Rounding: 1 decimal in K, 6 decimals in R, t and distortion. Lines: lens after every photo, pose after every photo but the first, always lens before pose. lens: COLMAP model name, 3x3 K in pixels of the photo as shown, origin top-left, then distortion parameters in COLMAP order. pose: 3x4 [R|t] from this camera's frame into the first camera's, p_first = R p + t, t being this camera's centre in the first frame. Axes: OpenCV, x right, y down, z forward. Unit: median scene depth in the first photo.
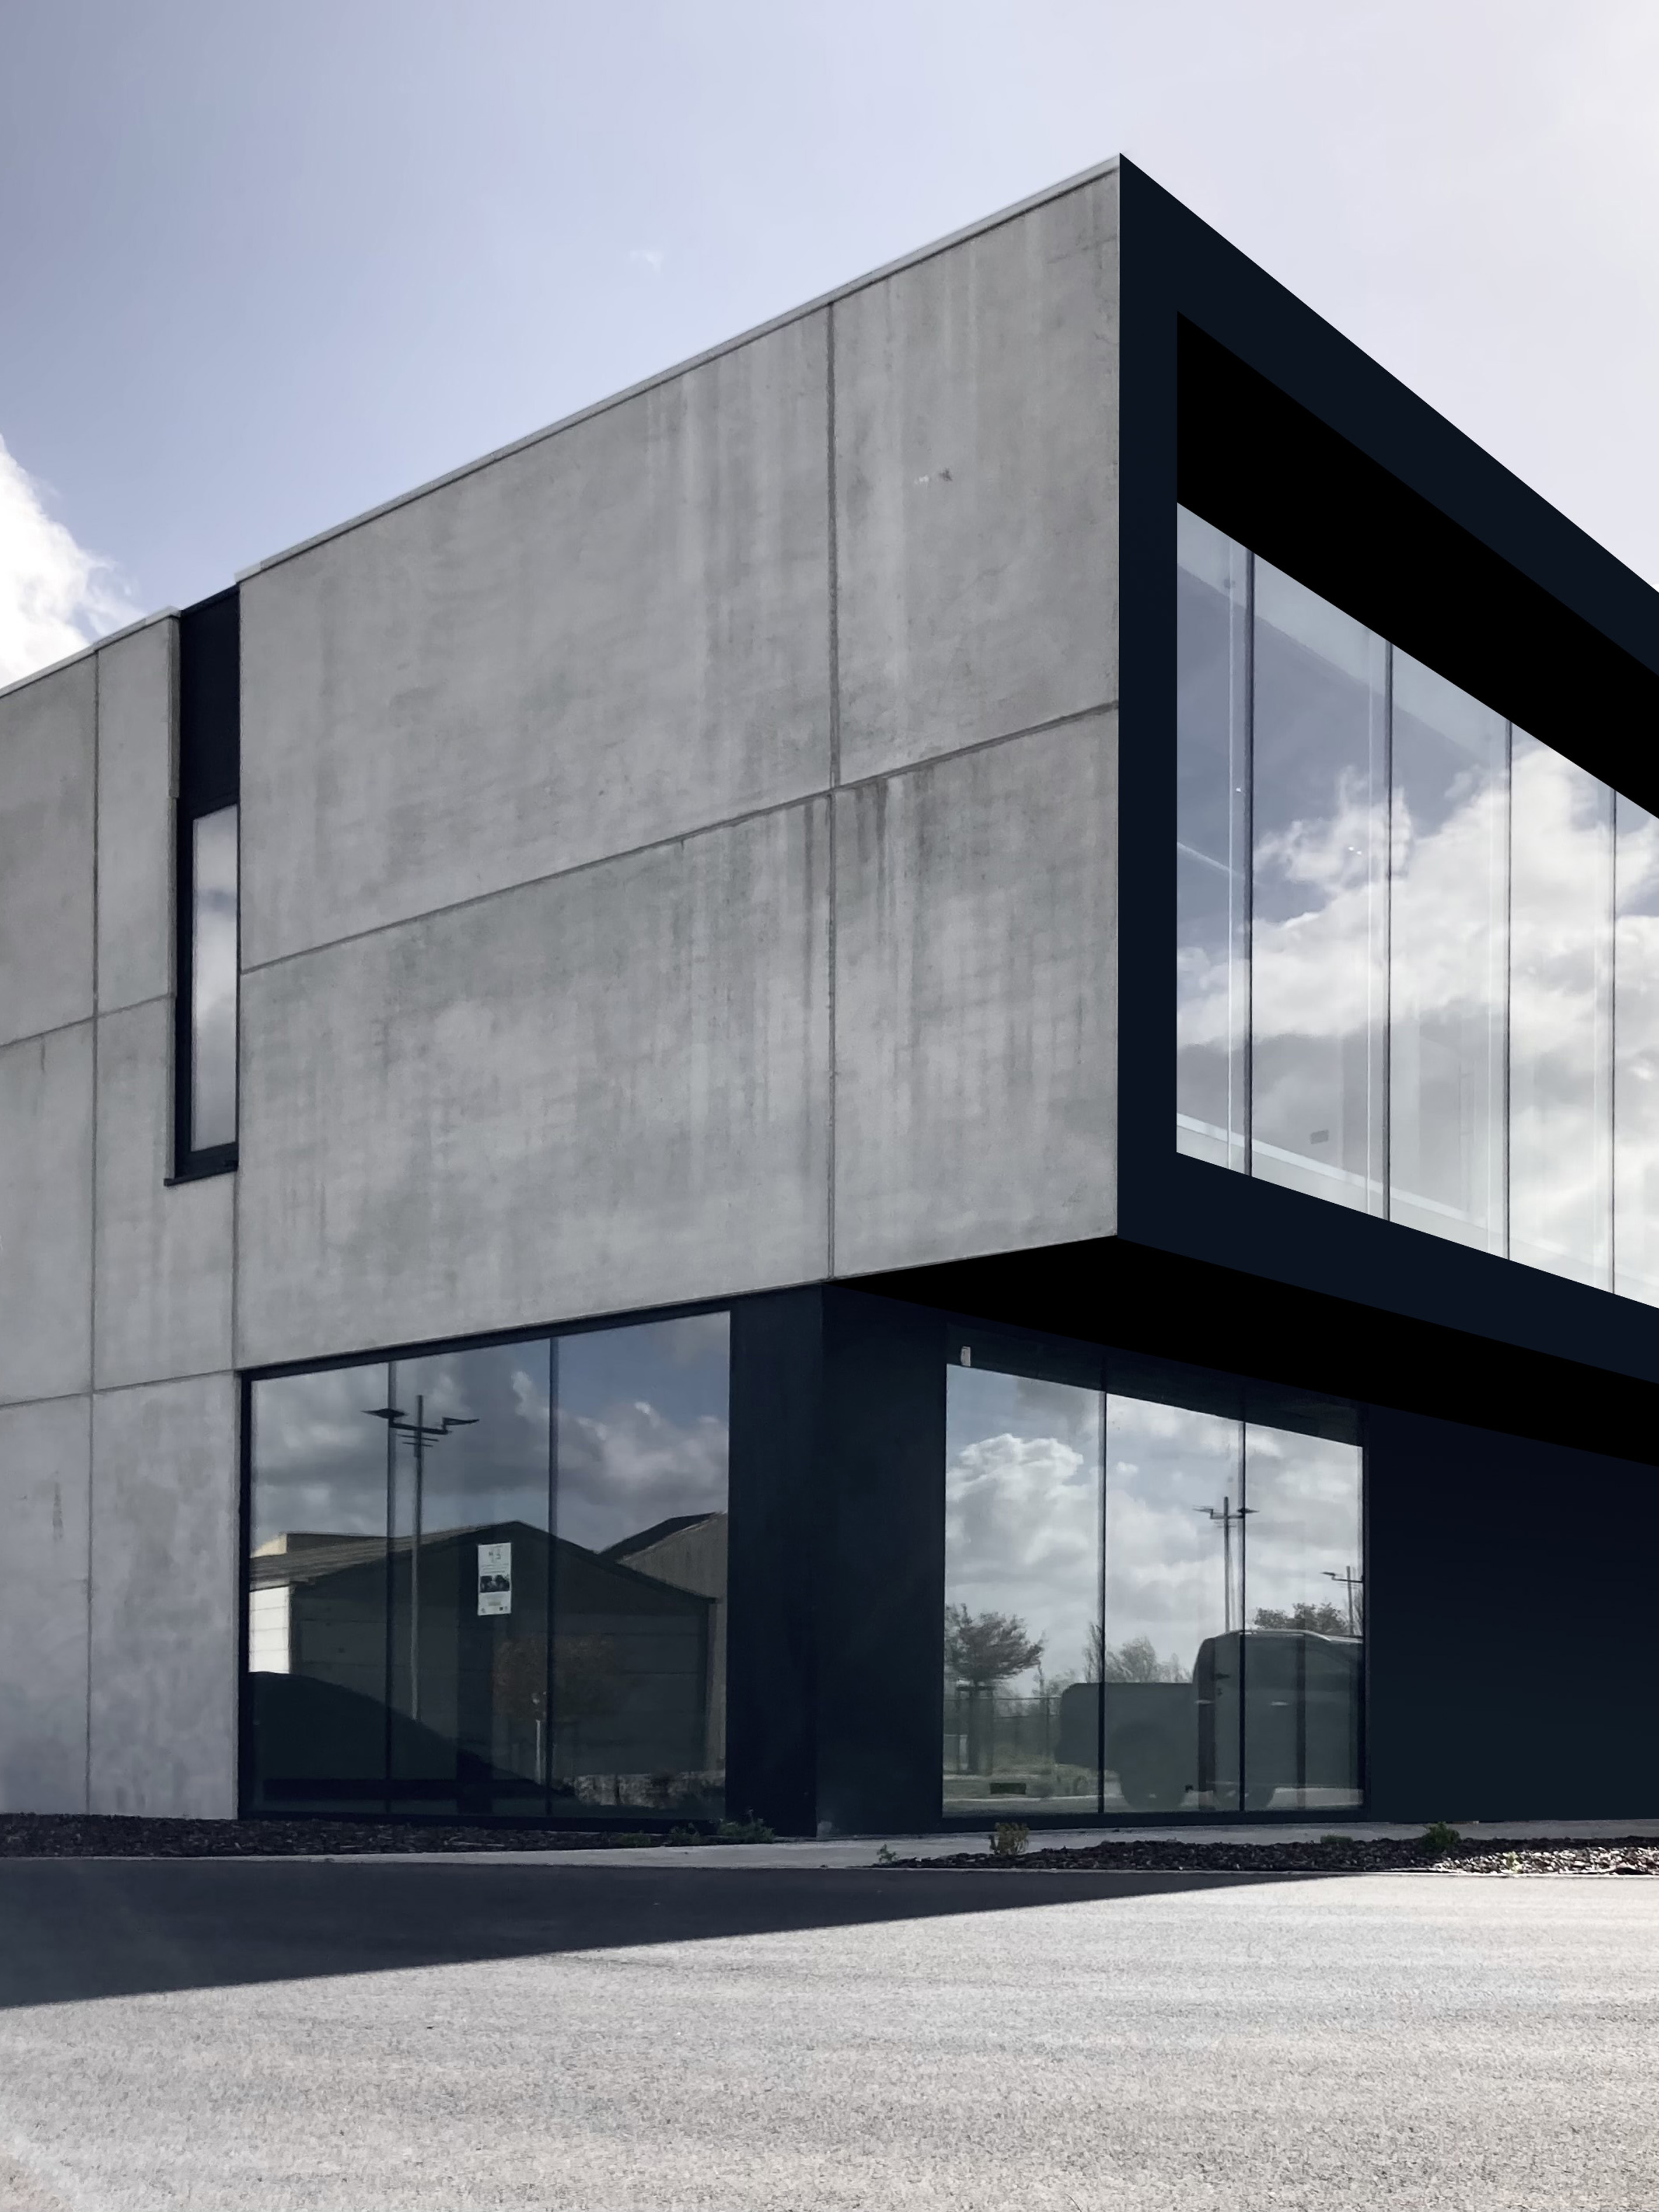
lens RADIAL K [[1815.2, 0, 828.0], [0, 1815.2, 1088.5], [0, 0, 1]] dist [0.045092, 0.002060]
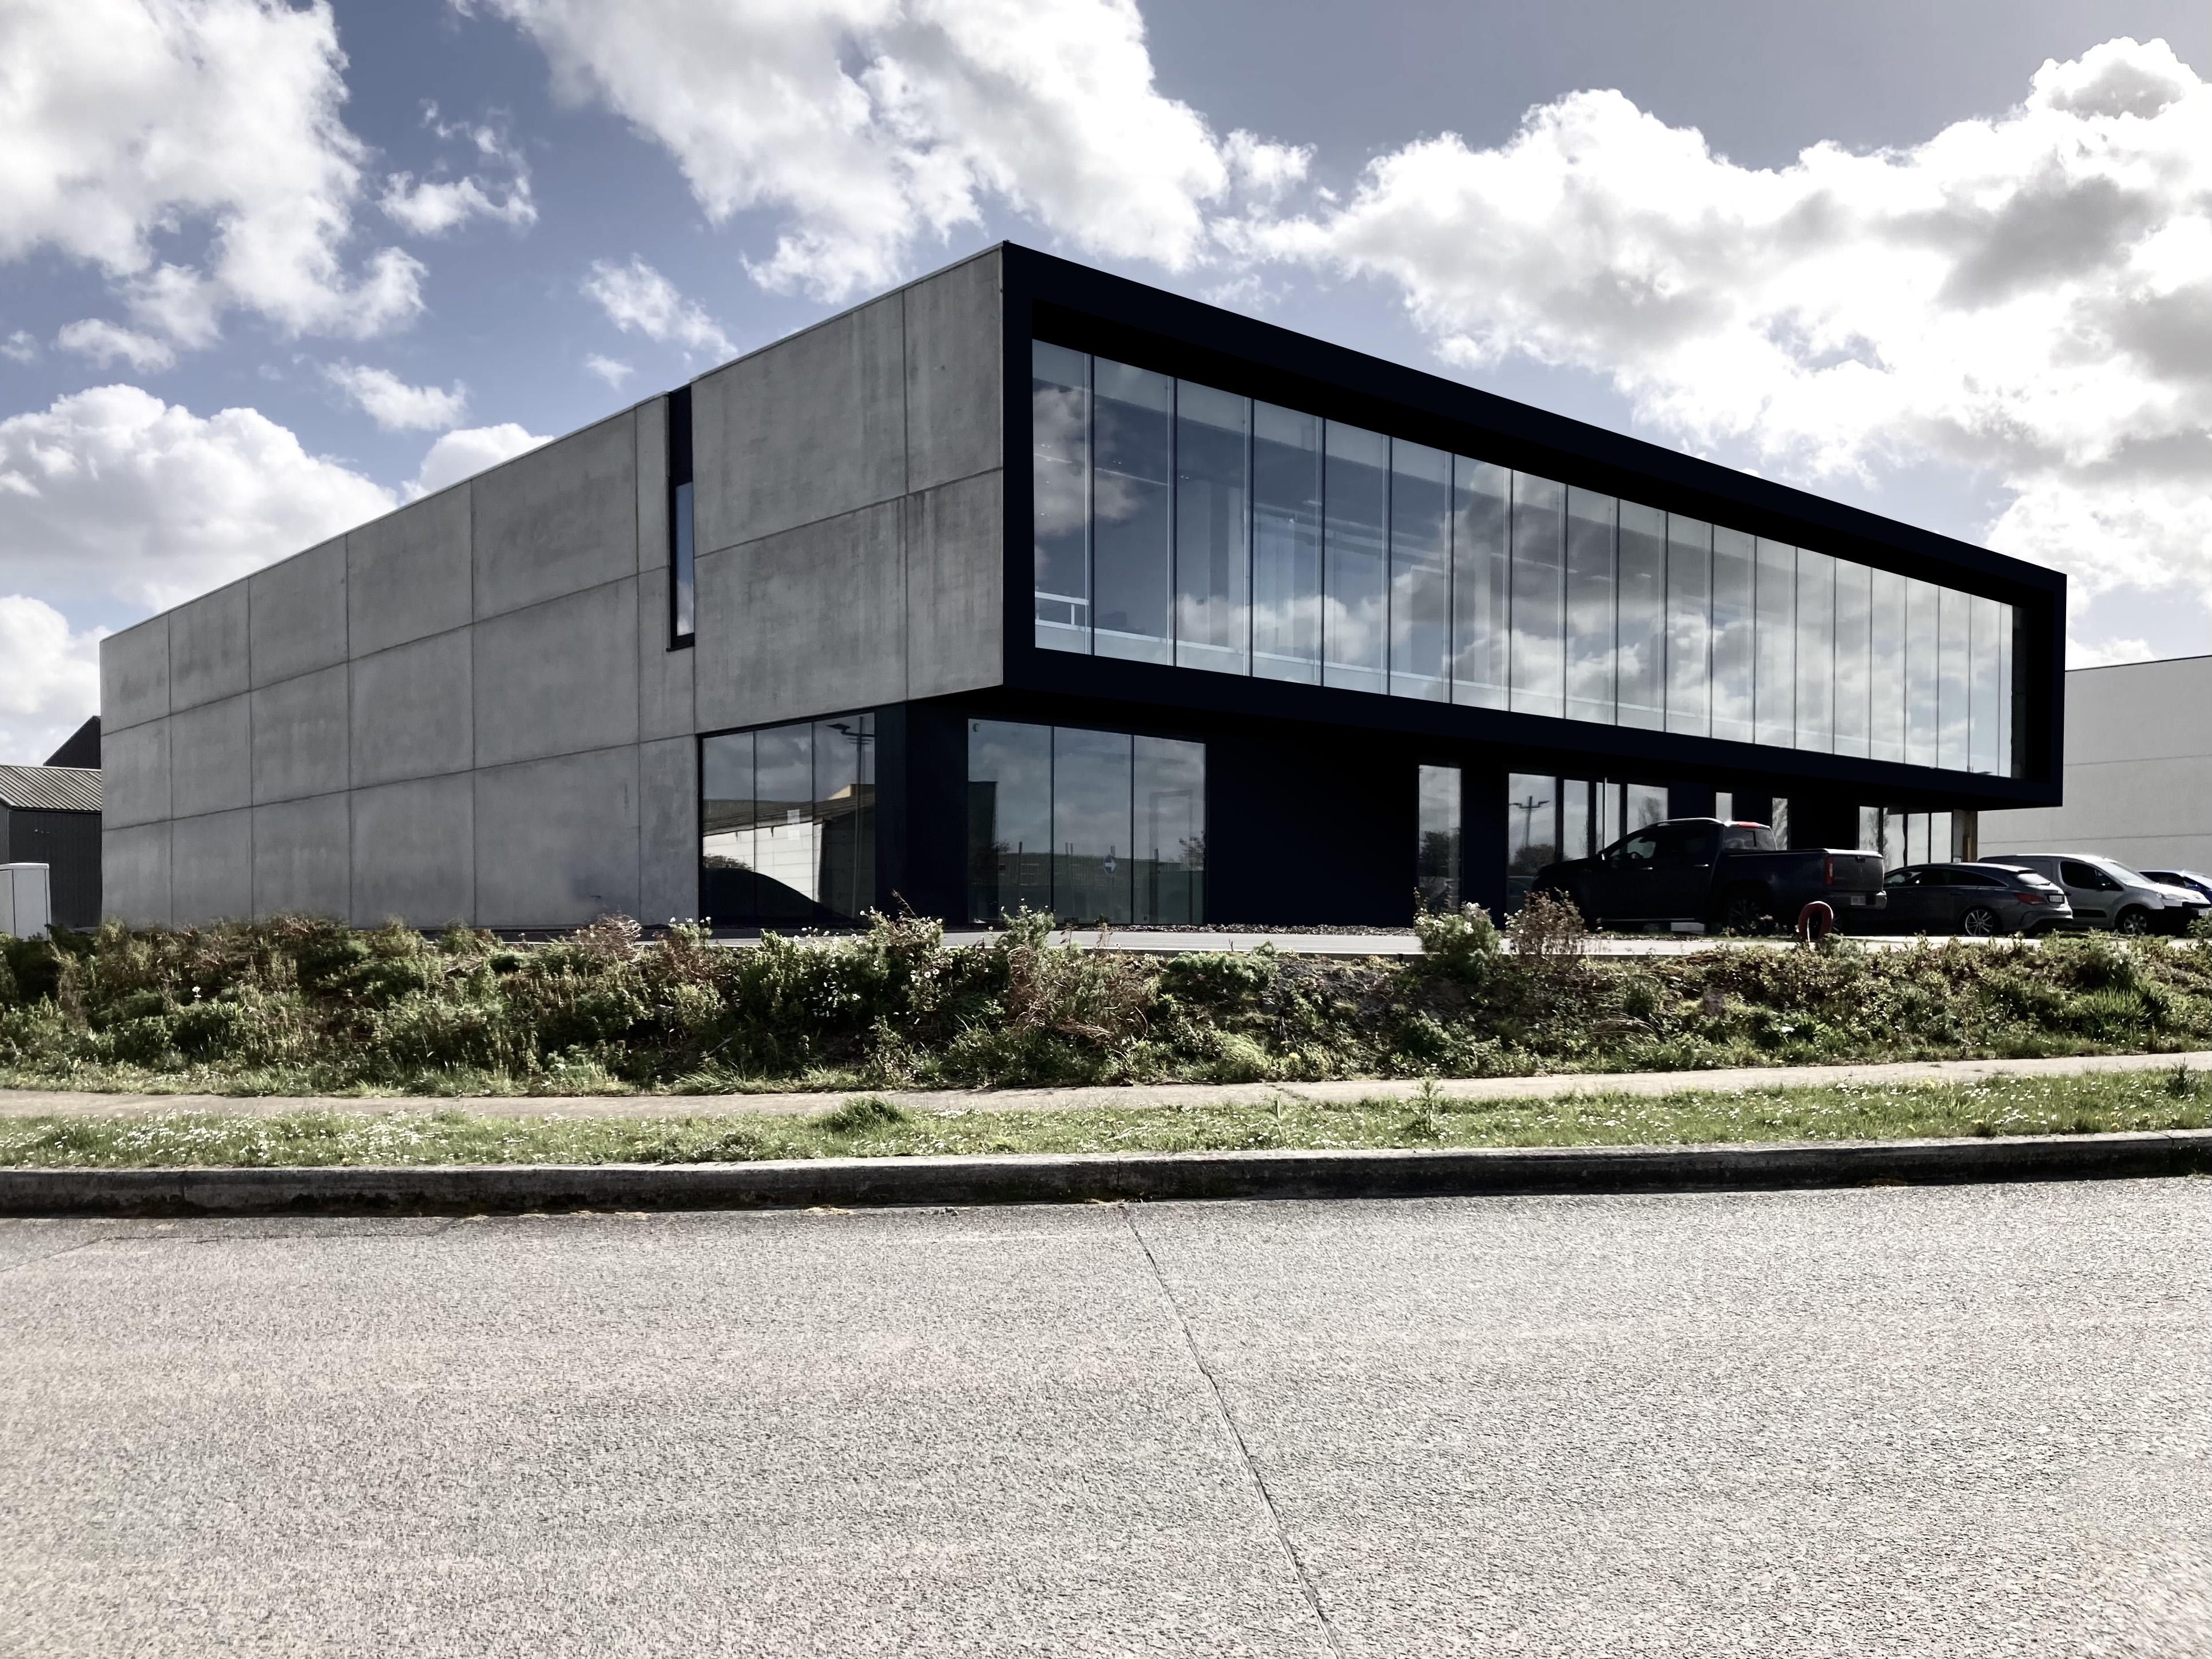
lens RADIAL K [[1815.2, 0, 1103.5], [0, 1815.2, 830.8], [0, 0, 1]] dist [0.045092, 0.002060]
pose [[0.798081, -0.034292, 0.601574, -1.258014], [0.005819, 0.998771, 0.049214, 0.162471], [-0.602523, -0.035776, 0.797300, -1.092959]]
